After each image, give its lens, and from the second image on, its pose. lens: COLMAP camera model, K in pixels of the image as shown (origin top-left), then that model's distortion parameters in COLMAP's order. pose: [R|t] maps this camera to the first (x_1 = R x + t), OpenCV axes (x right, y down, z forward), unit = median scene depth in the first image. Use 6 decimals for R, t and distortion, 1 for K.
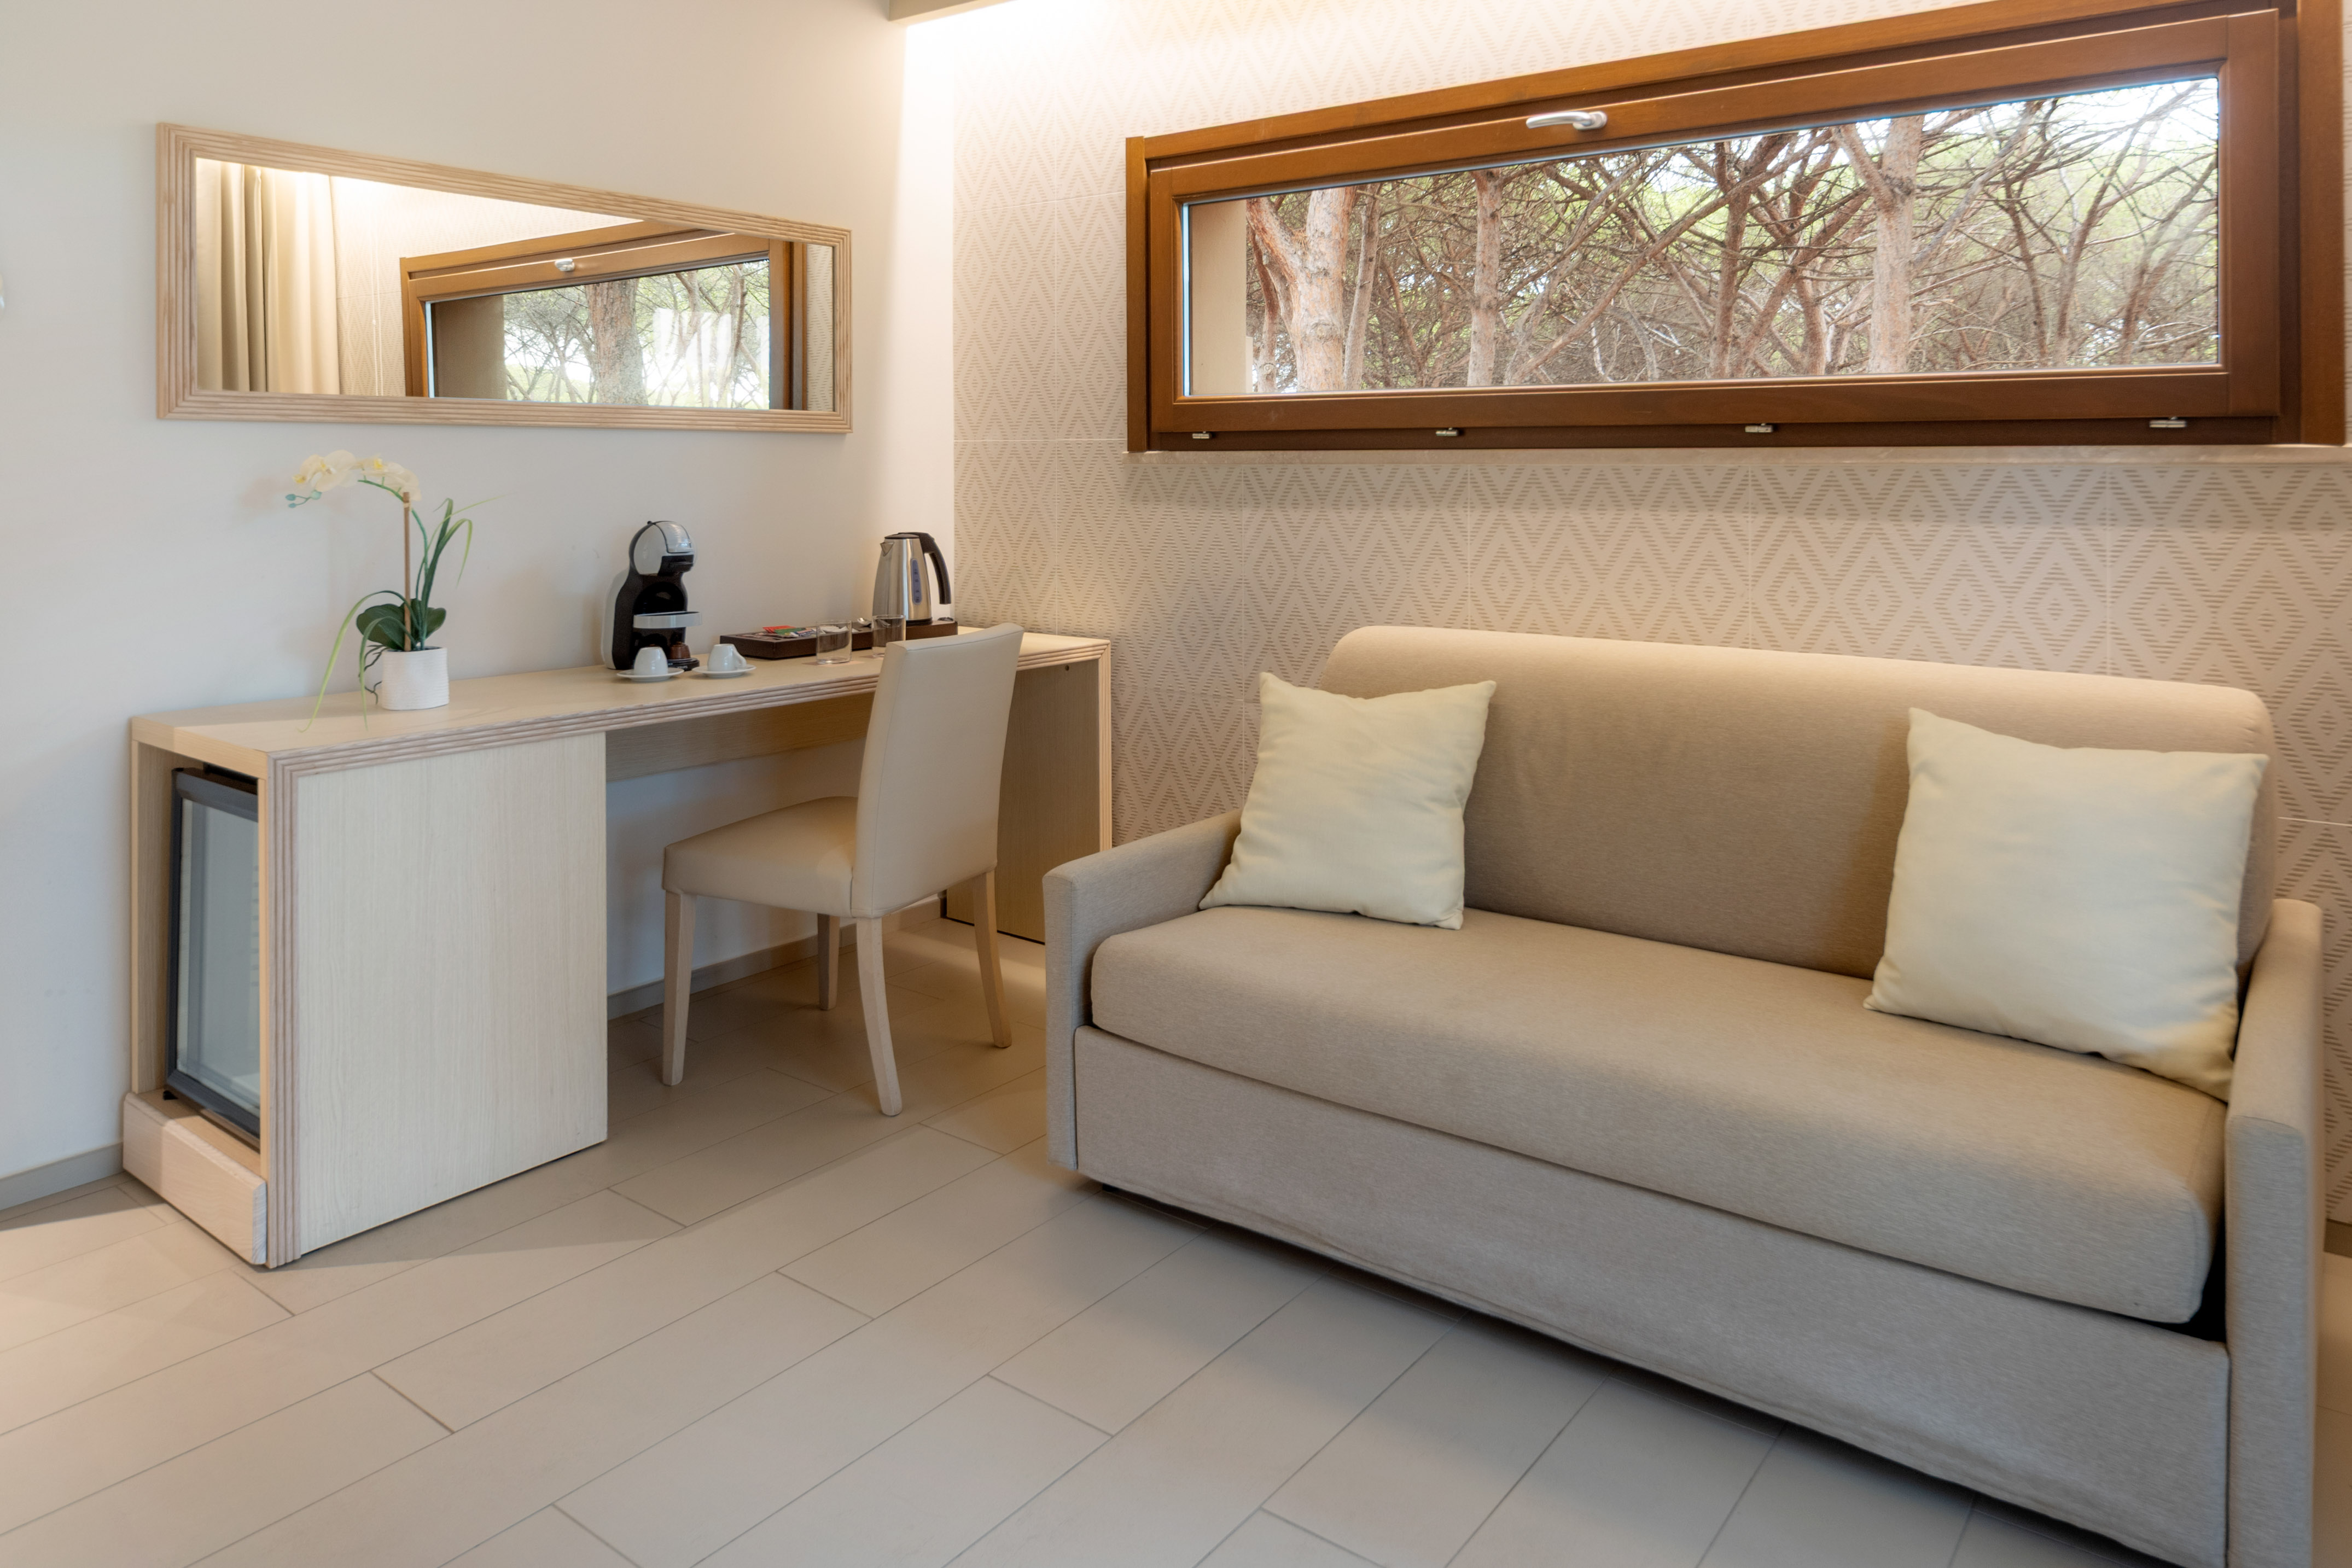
lens RADIAL K [[1380.4, 0, 1175.6], [0, 1380.4, 575.0], [0, 0, 1]] dist [0.002663, 0.000833]
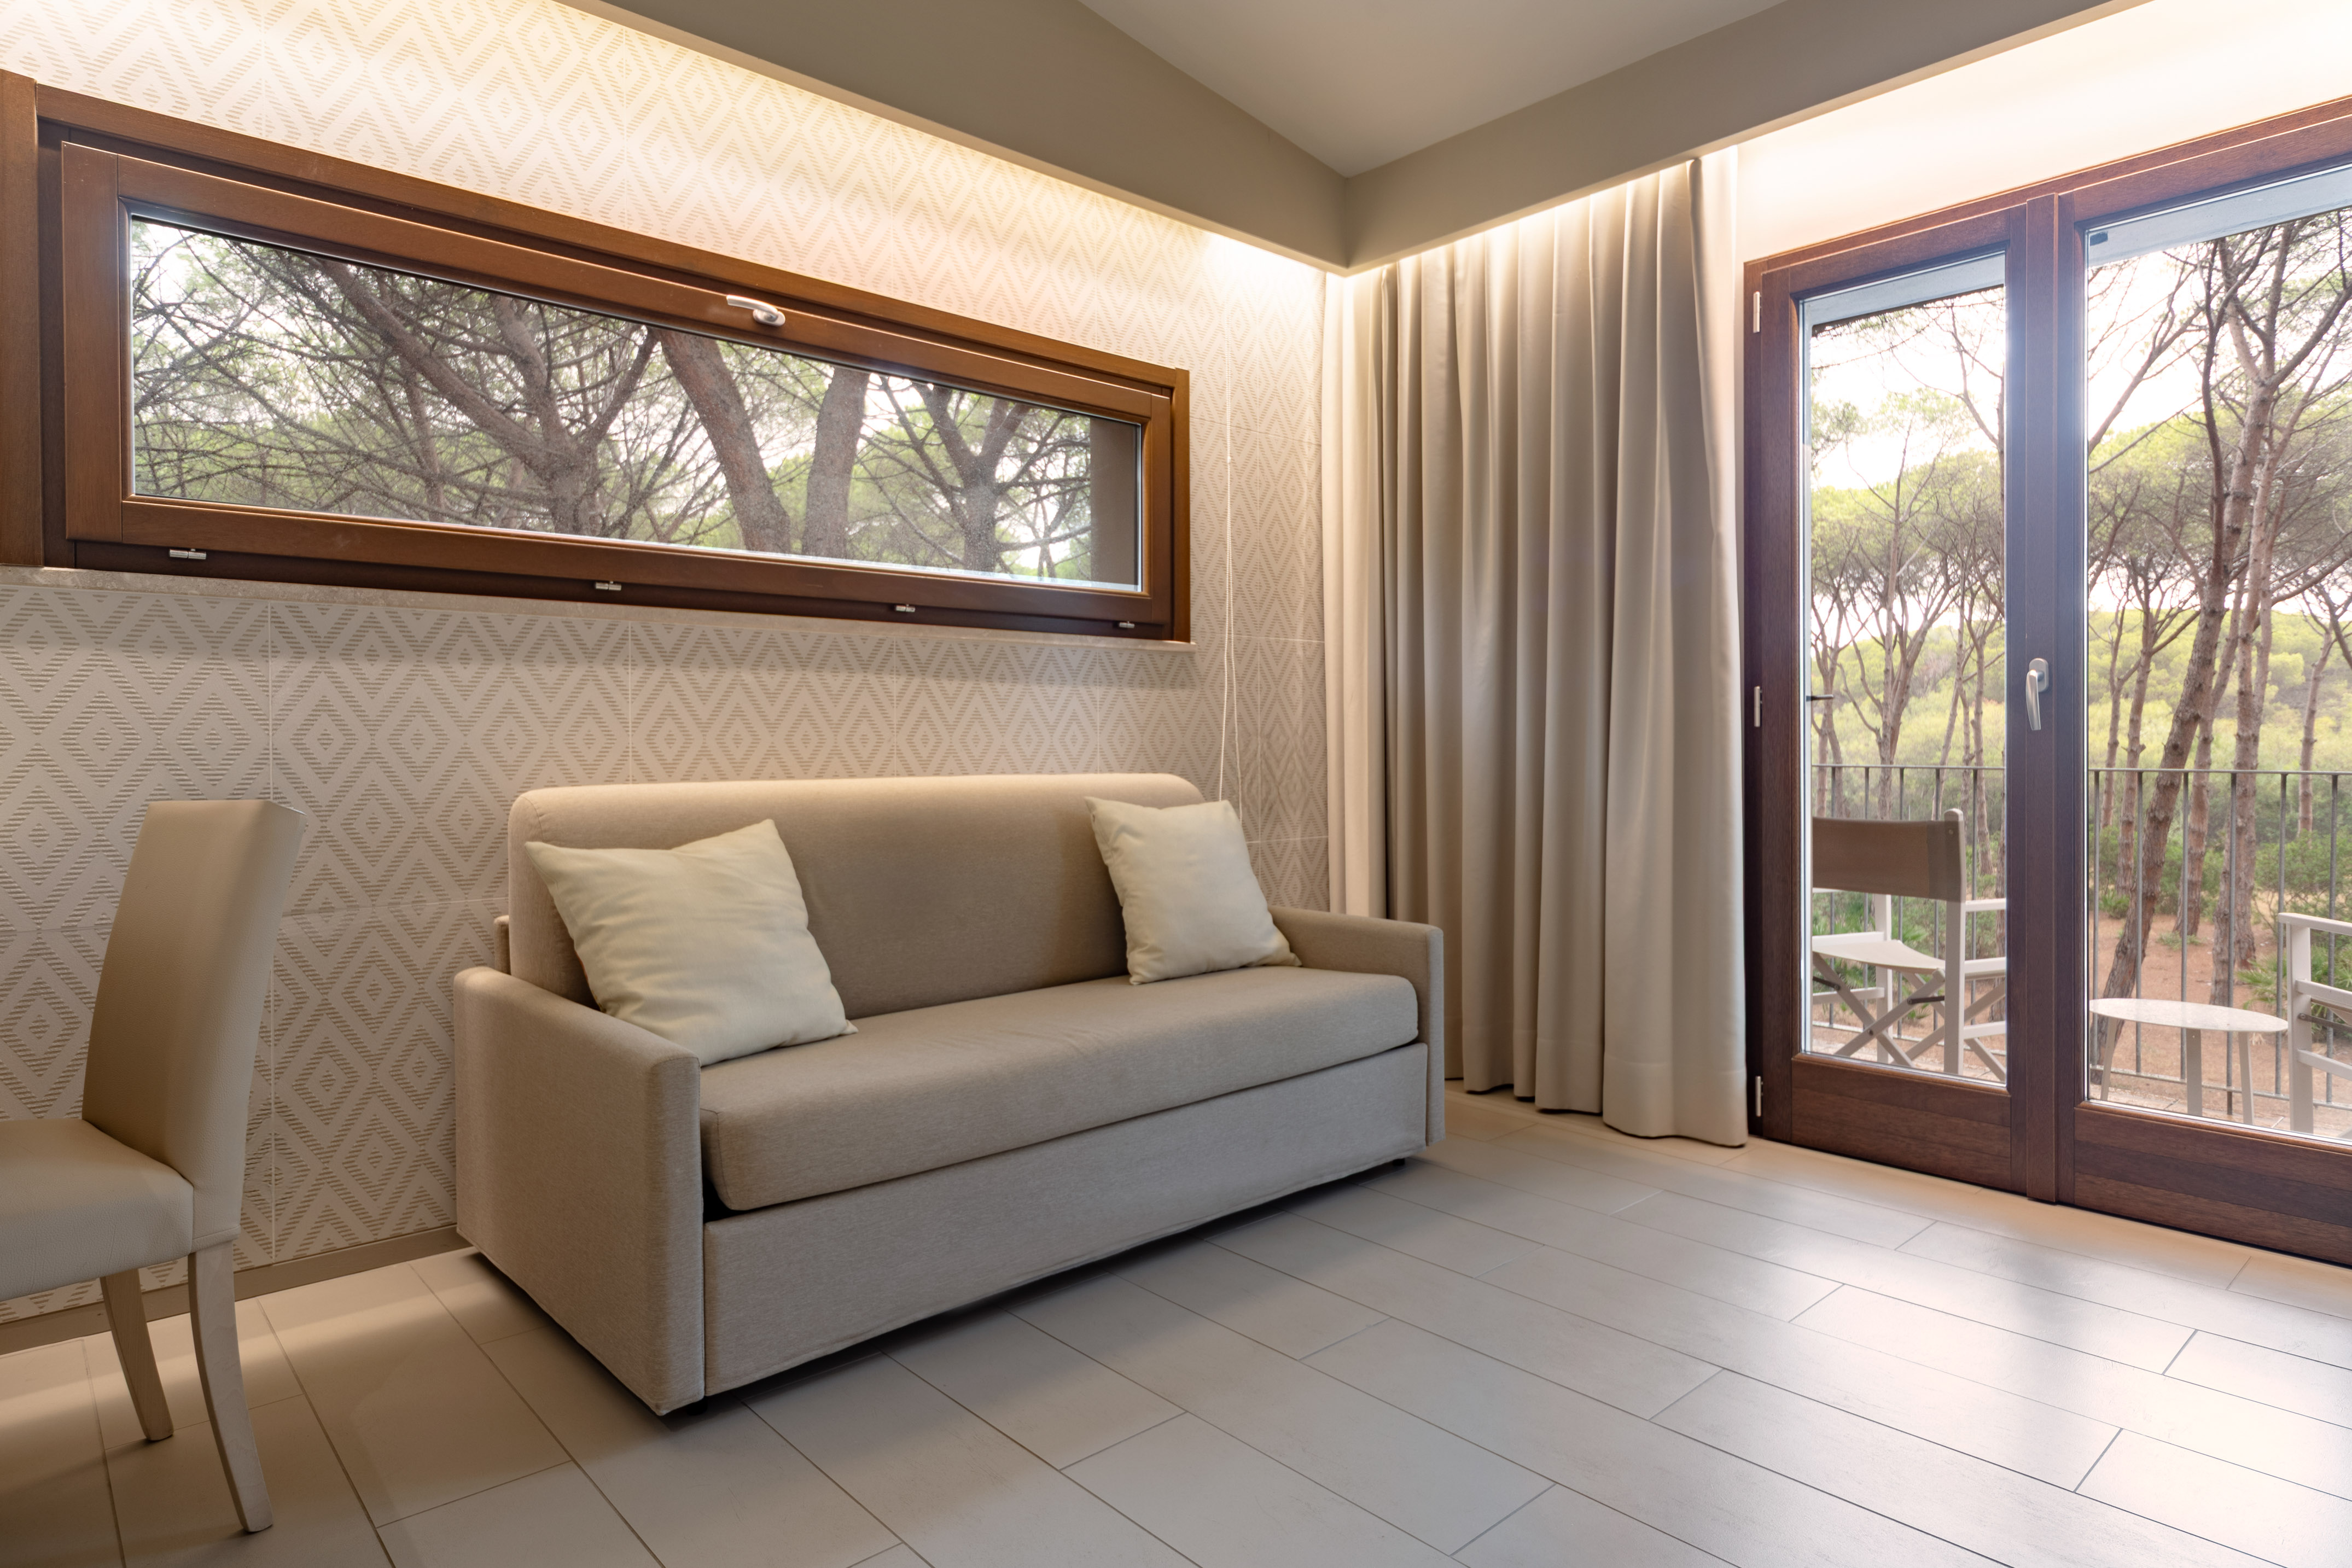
lens RADIAL K [[1318.1, 0, 1175.5], [0, 1318.1, 729.2], [0, 0, 1]] dist [-0.003078, -0.001272]
pose [[0.237842, -0.043334, 0.970337, -0.658409], [0.019529, 0.999016, 0.039828, -0.036296], [-0.971108, 0.009477, 0.238454, 0.442014]]
